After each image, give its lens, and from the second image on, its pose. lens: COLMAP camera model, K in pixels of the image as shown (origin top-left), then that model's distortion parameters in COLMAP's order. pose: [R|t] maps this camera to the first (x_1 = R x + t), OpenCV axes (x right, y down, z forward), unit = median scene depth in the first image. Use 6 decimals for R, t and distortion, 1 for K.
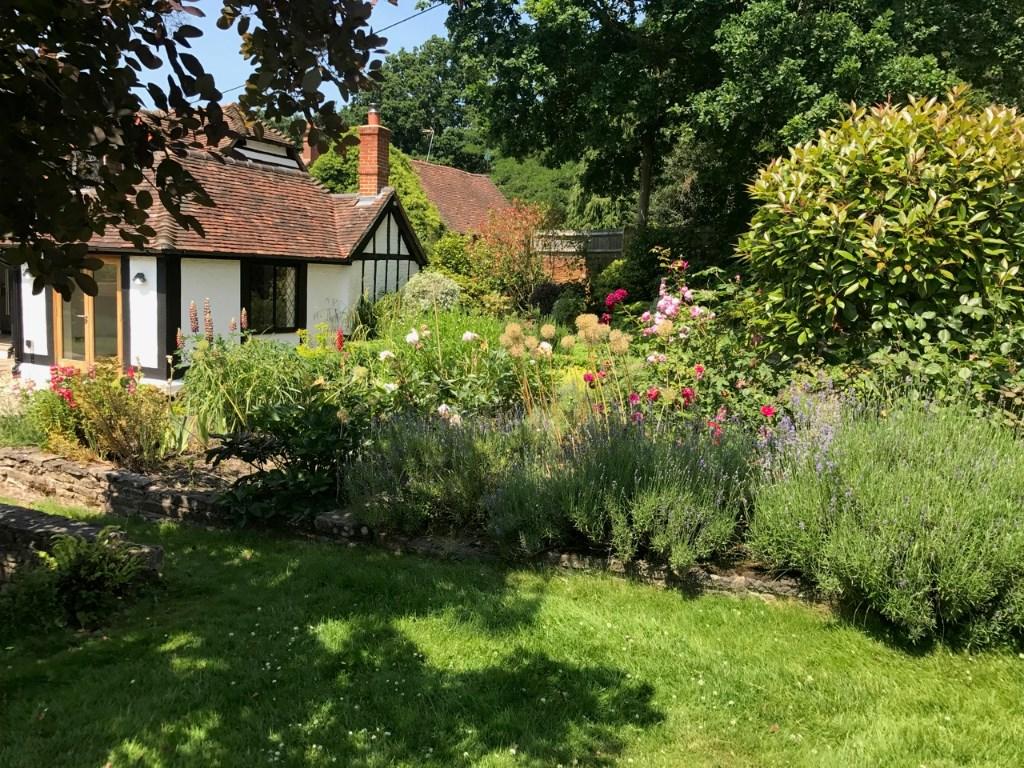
lens RADIAL K [[826.4, 0, 512.0], [0, 826.4, 384.0], [0, 0, 1]] dist [0.109739, -0.149793]
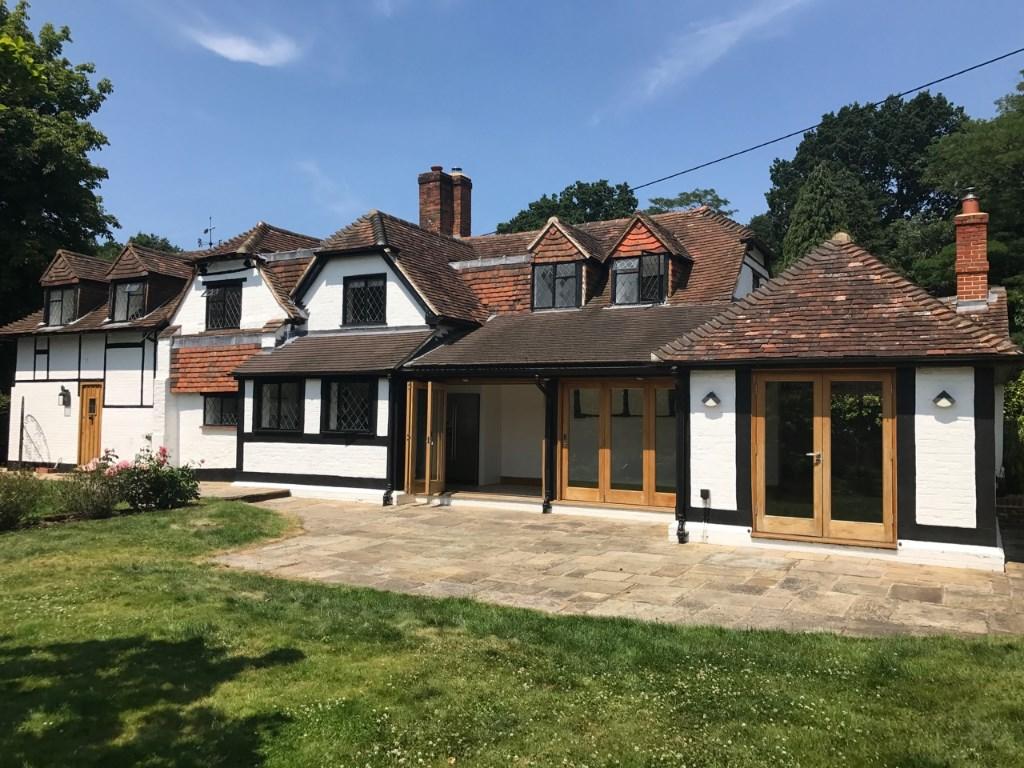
lens RADIAL K [[826.4, 0, 512.0], [0, 826.4, 384.0], [0, 0, 1]] dist [0.109739, -0.149793]
pose [[0.999274, -0.020293, -0.032249, -0.712913], [0.014408, 0.984777, -0.173227, -0.019617], [0.035273, 0.172637, 0.984354, 0.266428]]
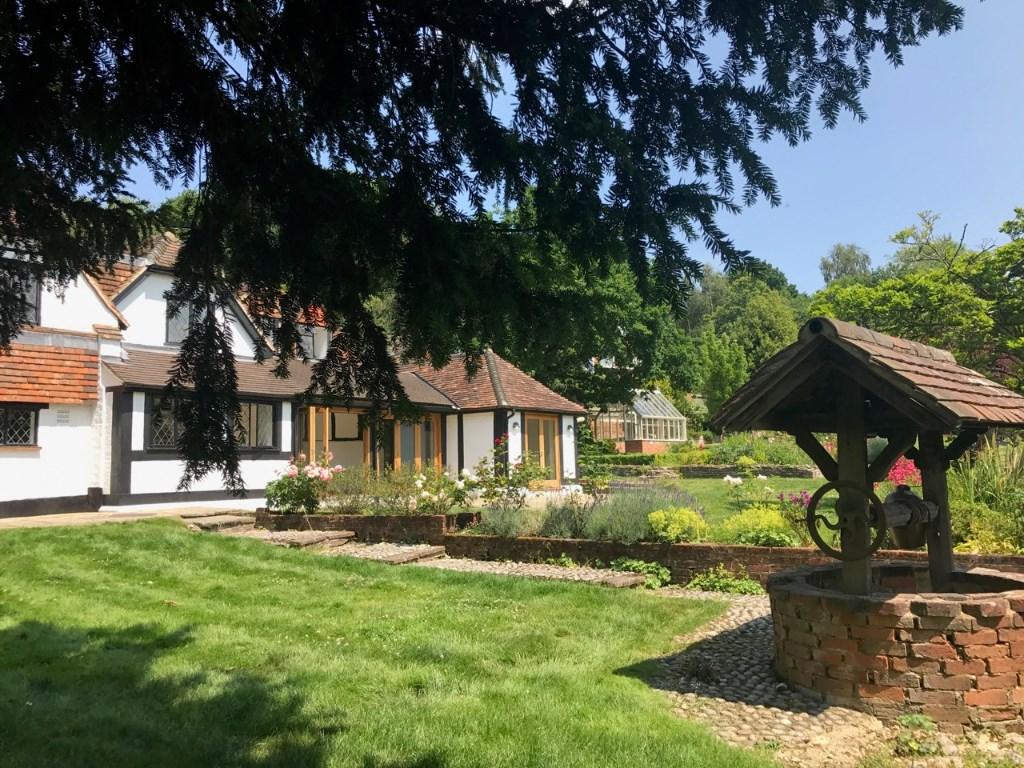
lens RADIAL K [[826.4, 0, 512.0], [0, 826.4, 384.0], [0, 0, 1]] dist [0.109739, -0.149793]
pose [[0.179795, 0.066722, 0.981439, -2.008246], [0.160672, 0.982307, -0.096215, -0.062424], [-0.970494, 0.174989, 0.165893, 0.739096]]
